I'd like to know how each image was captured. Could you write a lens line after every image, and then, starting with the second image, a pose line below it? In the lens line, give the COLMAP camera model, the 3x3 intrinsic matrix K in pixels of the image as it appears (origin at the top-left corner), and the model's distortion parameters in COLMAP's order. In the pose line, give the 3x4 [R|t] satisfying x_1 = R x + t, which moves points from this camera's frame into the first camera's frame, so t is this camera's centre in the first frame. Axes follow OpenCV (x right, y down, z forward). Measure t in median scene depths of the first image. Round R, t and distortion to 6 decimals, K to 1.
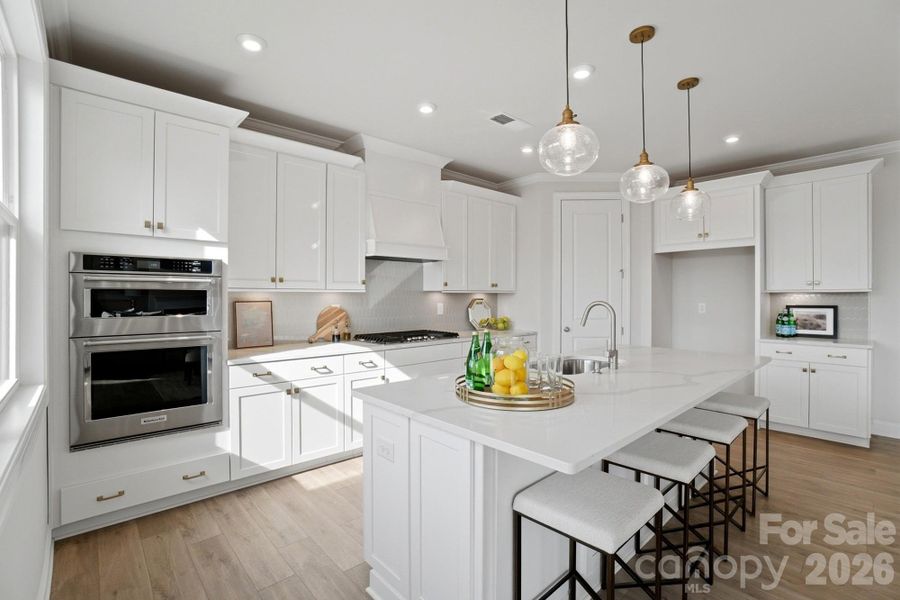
lens RADIAL K [[403.3, 0, 449.2], [0, 403.3, 296.0], [0, 0, 1]] dist [-0.073338, 0.026207]
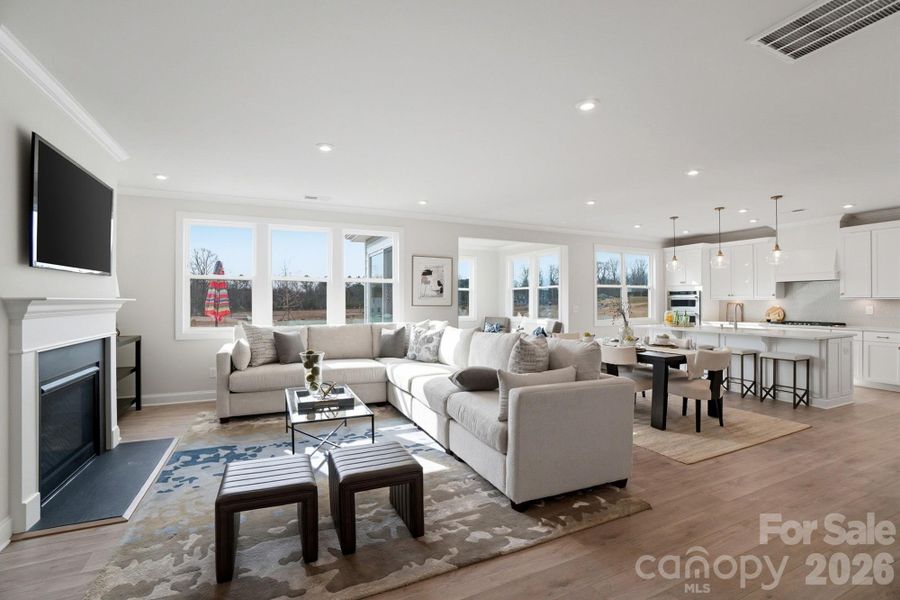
lens RADIAL K [[397.5, 0, 433.3], [0, 397.5, 302.4], [0, 0, 1]] dist [-0.076077, 0.024983]
pose [[-0.314155, -0.001056, -0.949371, 3.234414], [0.000249, 0.999999, -0.001195, 0.012147], [0.949372, -0.000612, -0.314154, -0.107146]]
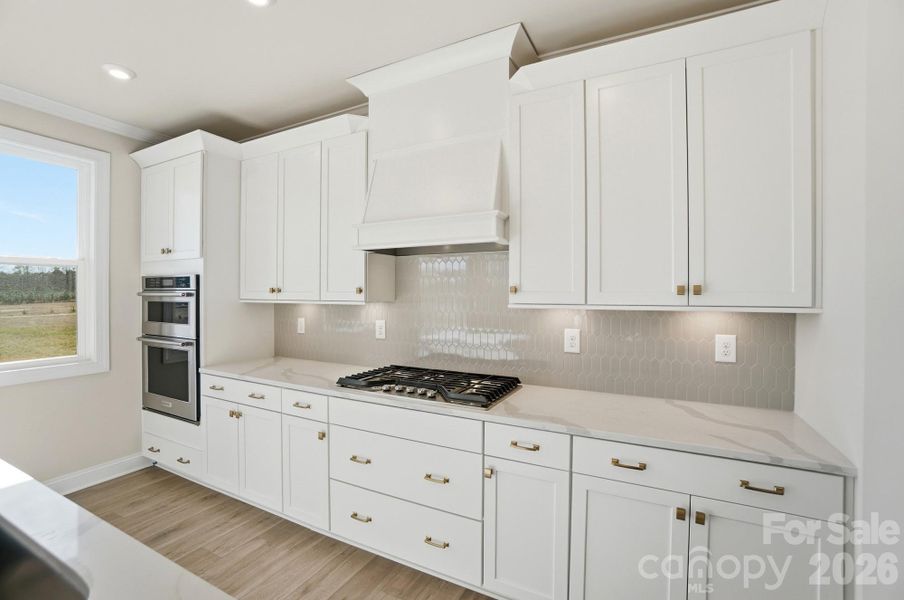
lens RADIAL K [[403.8, 0, 448.4], [0, 403.8, 287.5], [0, 0, 1]] dist [-0.037363, 0.000246]
pose [[0.341327, -0.009149, -0.939900, 0.706487], [0.001481, 0.999957, -0.009196, -0.045273], [0.939943, 0.001746, 0.341326, 1.298093]]
